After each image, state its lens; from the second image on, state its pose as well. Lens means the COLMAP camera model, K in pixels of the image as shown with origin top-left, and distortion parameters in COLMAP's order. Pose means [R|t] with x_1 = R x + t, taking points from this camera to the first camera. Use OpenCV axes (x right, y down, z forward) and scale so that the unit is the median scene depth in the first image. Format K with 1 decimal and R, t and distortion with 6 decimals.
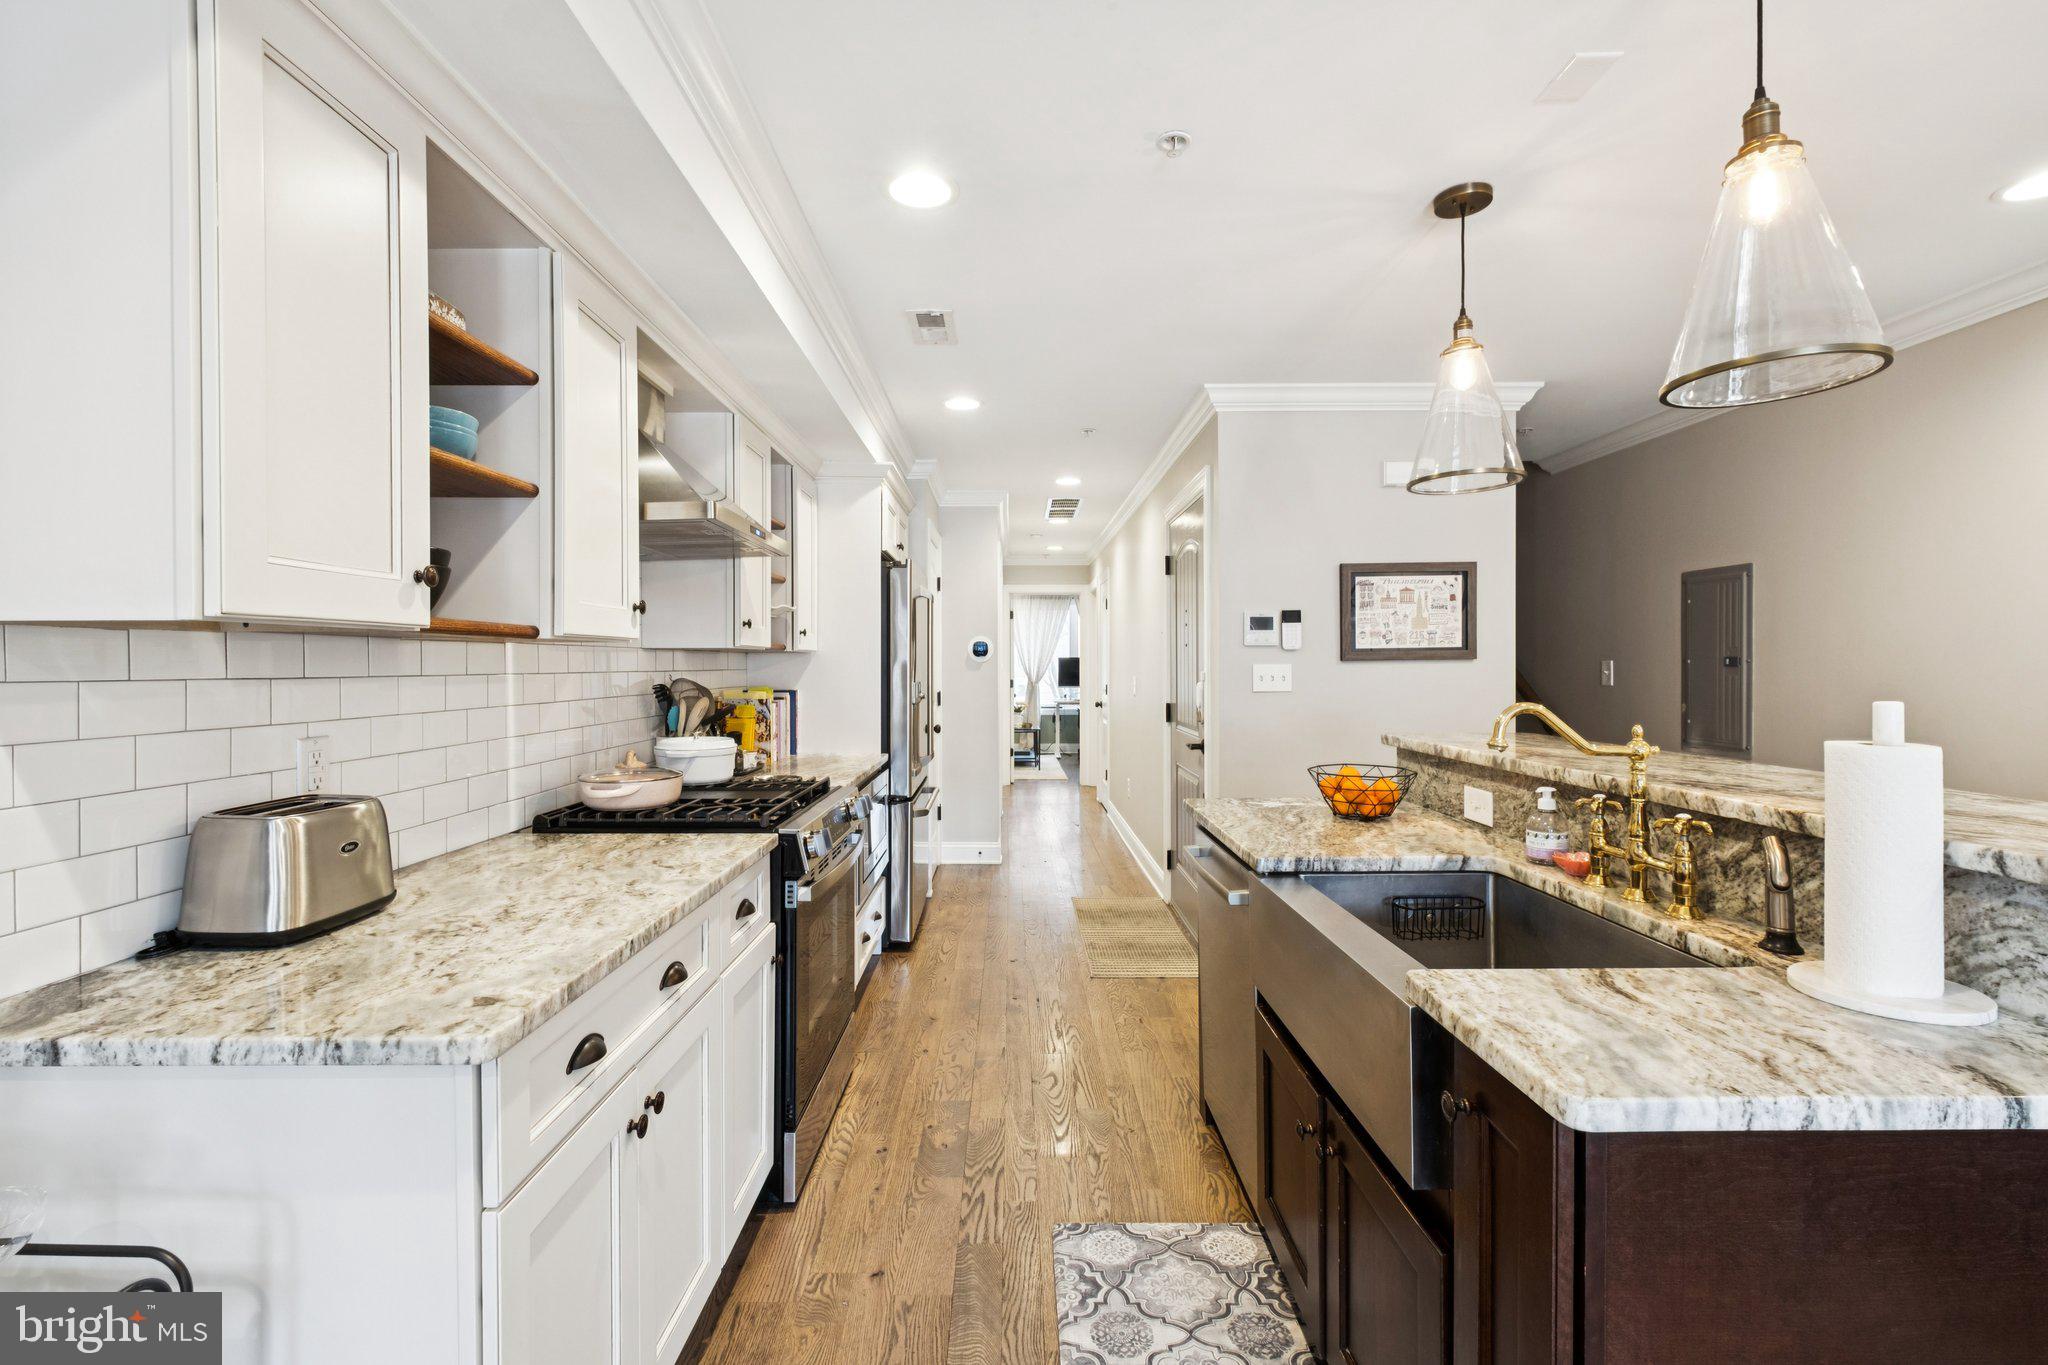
lens RADIAL K [[899.8, 0, 1004.9], [0, 899.8, 674.9], [0, 0, 1]] dist [-0.003444, -0.000381]
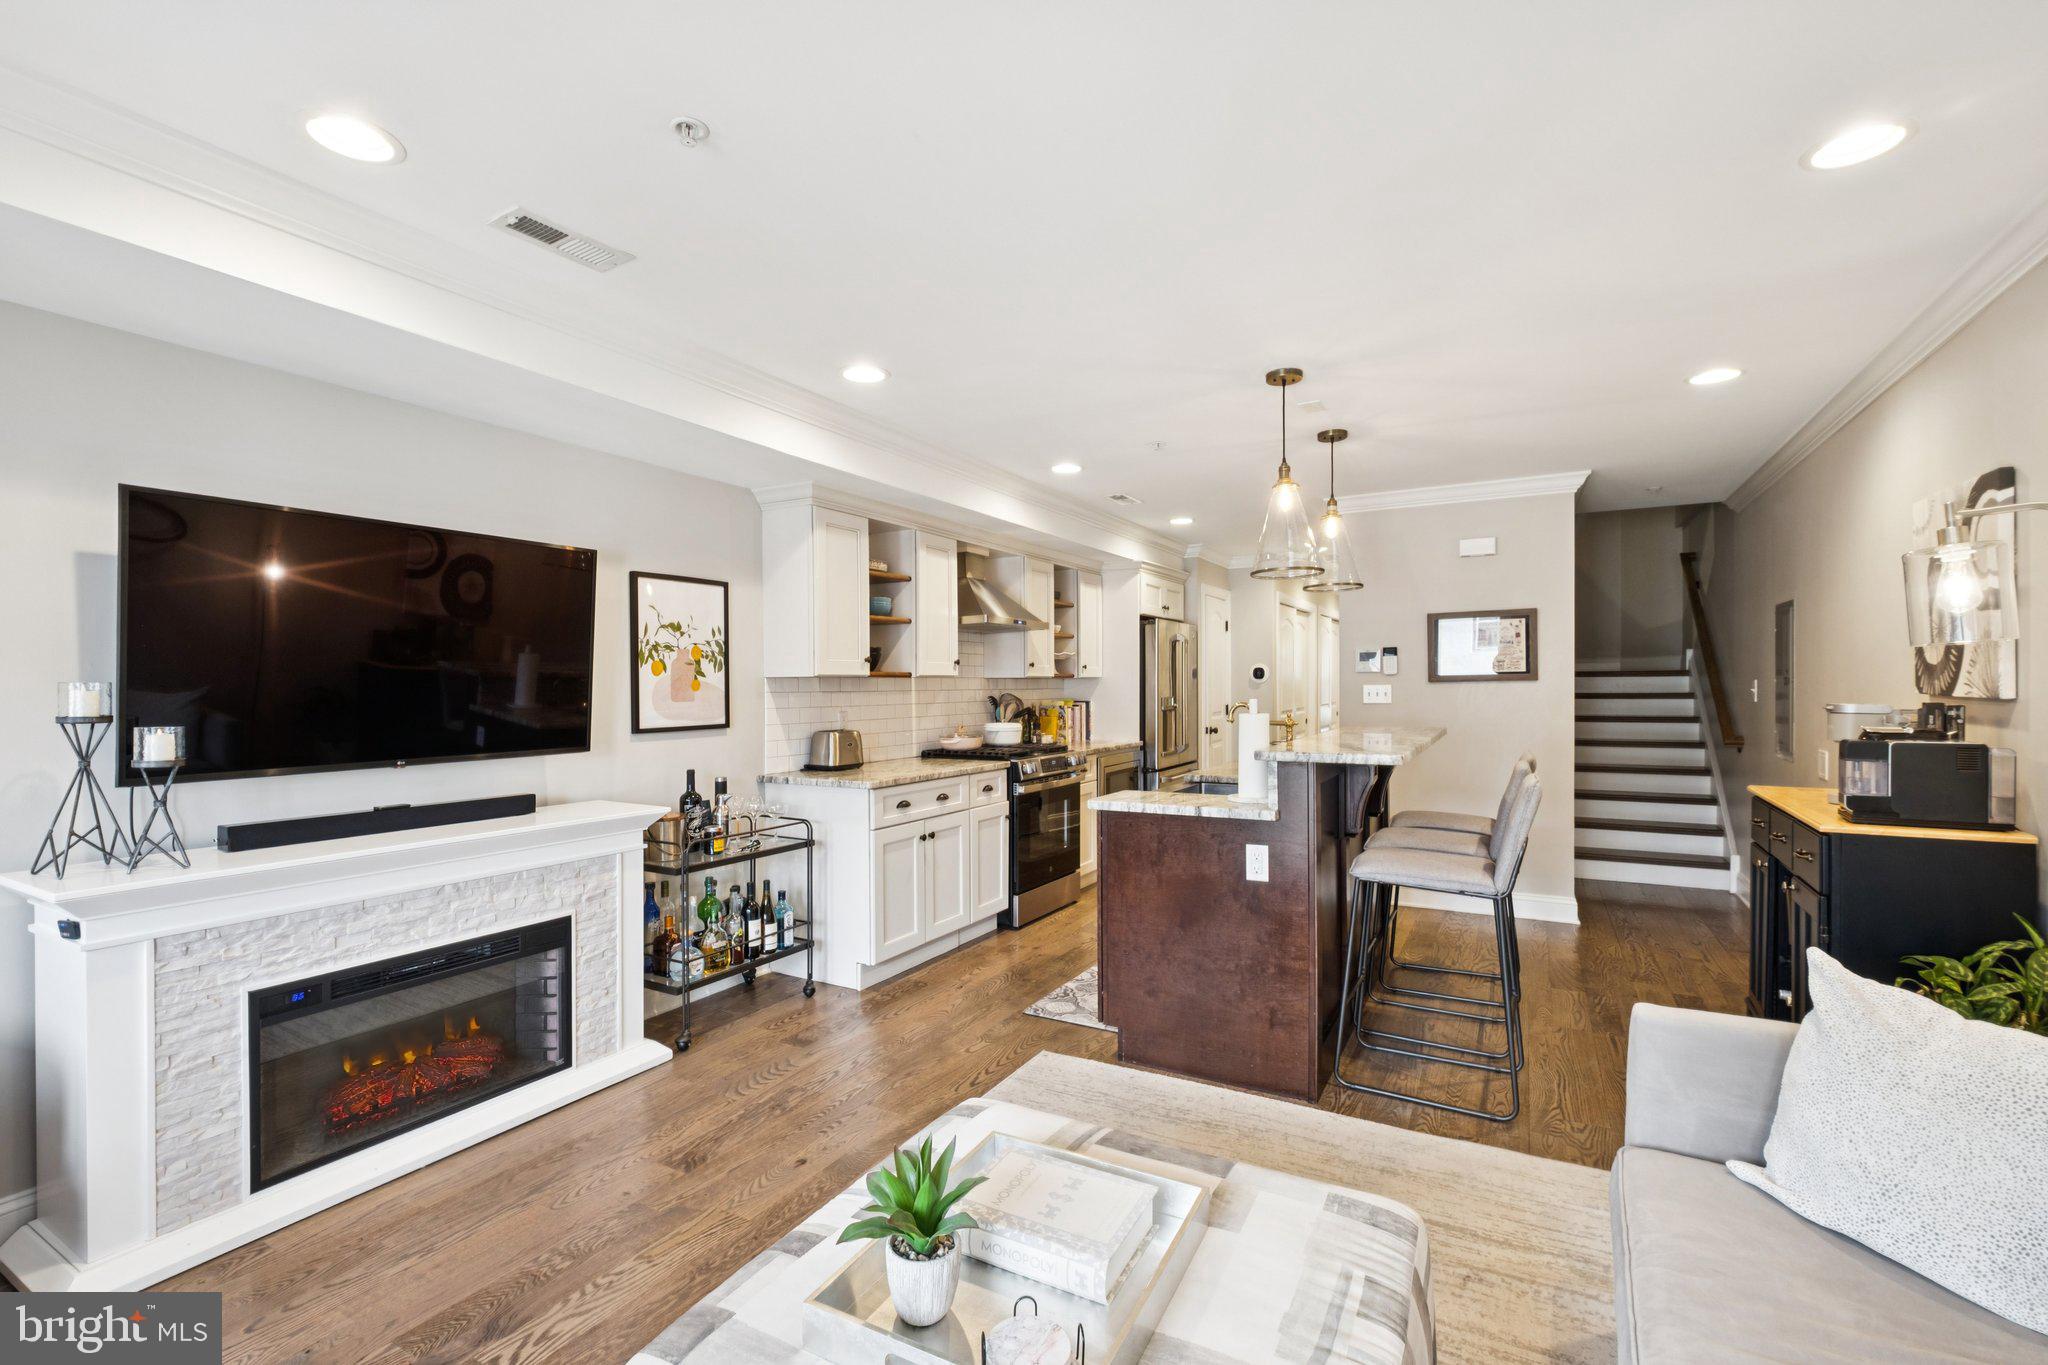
lens RADIAL K [[890.7, 0, 1014.9], [0, 890.7, 703.4], [0, 0, 1]] dist [-0.000302, -0.000006]
pose [[0.872928, 0.006998, -0.487799, 0.650401], [-0.001454, 0.999930, 0.011744, 0.003506], [0.487848, -0.009542, 0.872877, -0.724413]]
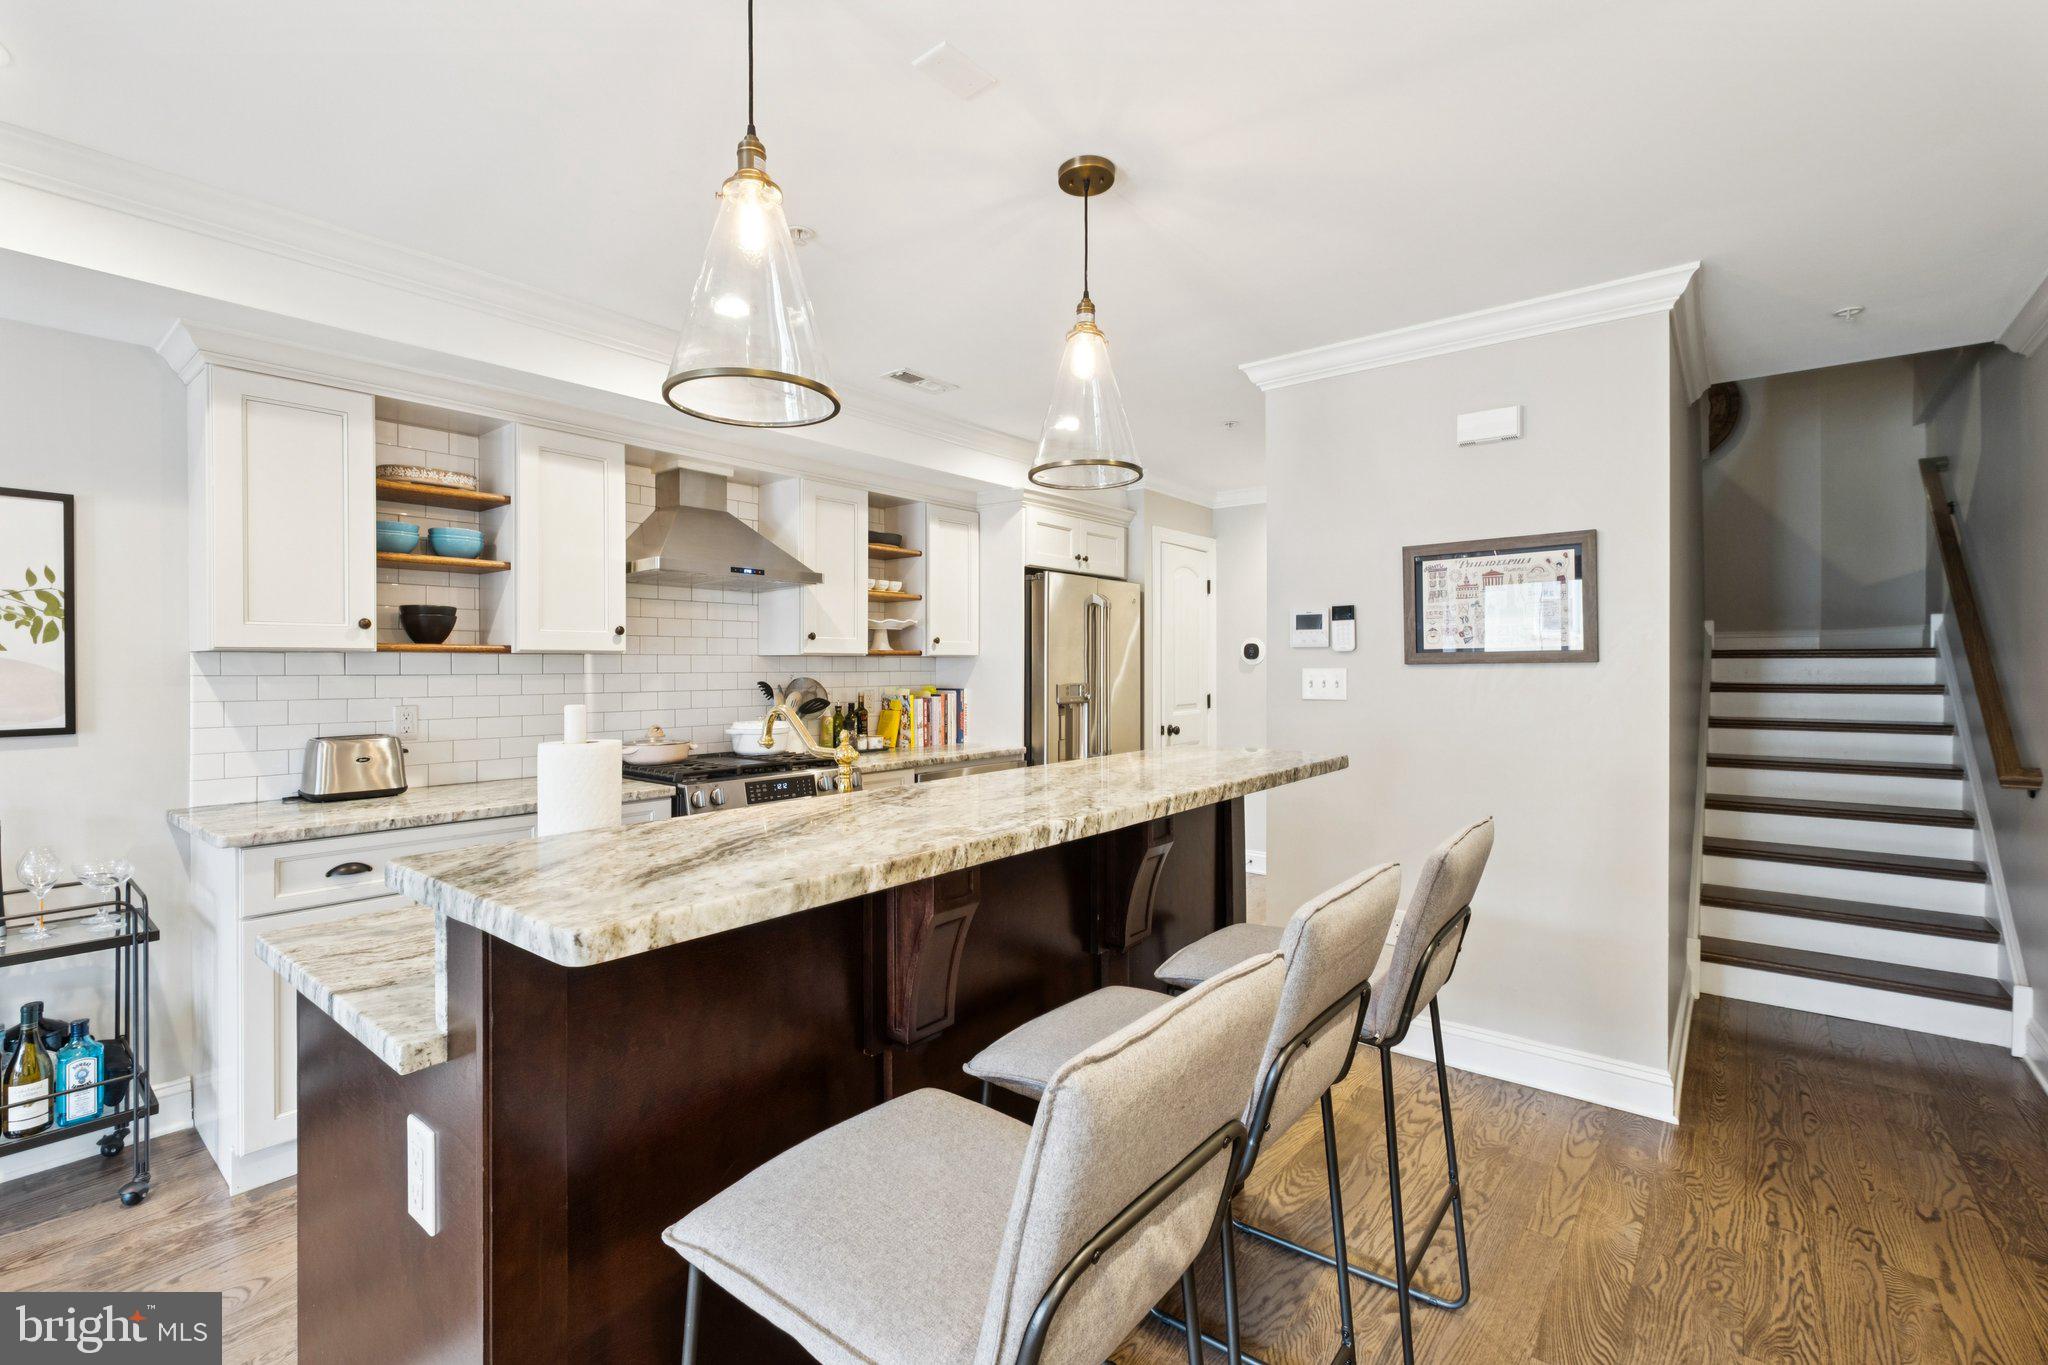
lens RADIAL K [[899.8, 0, 1004.9], [0, 899.8, 674.9], [0, 0, 1]] dist [-0.003444, -0.000381]
pose [[0.777838, 0.007664, -0.628418, 0.804529], [-0.008076, 0.999965, 0.002199, -0.006466], [0.628413, 0.003365, 0.777872, 0.168340]]
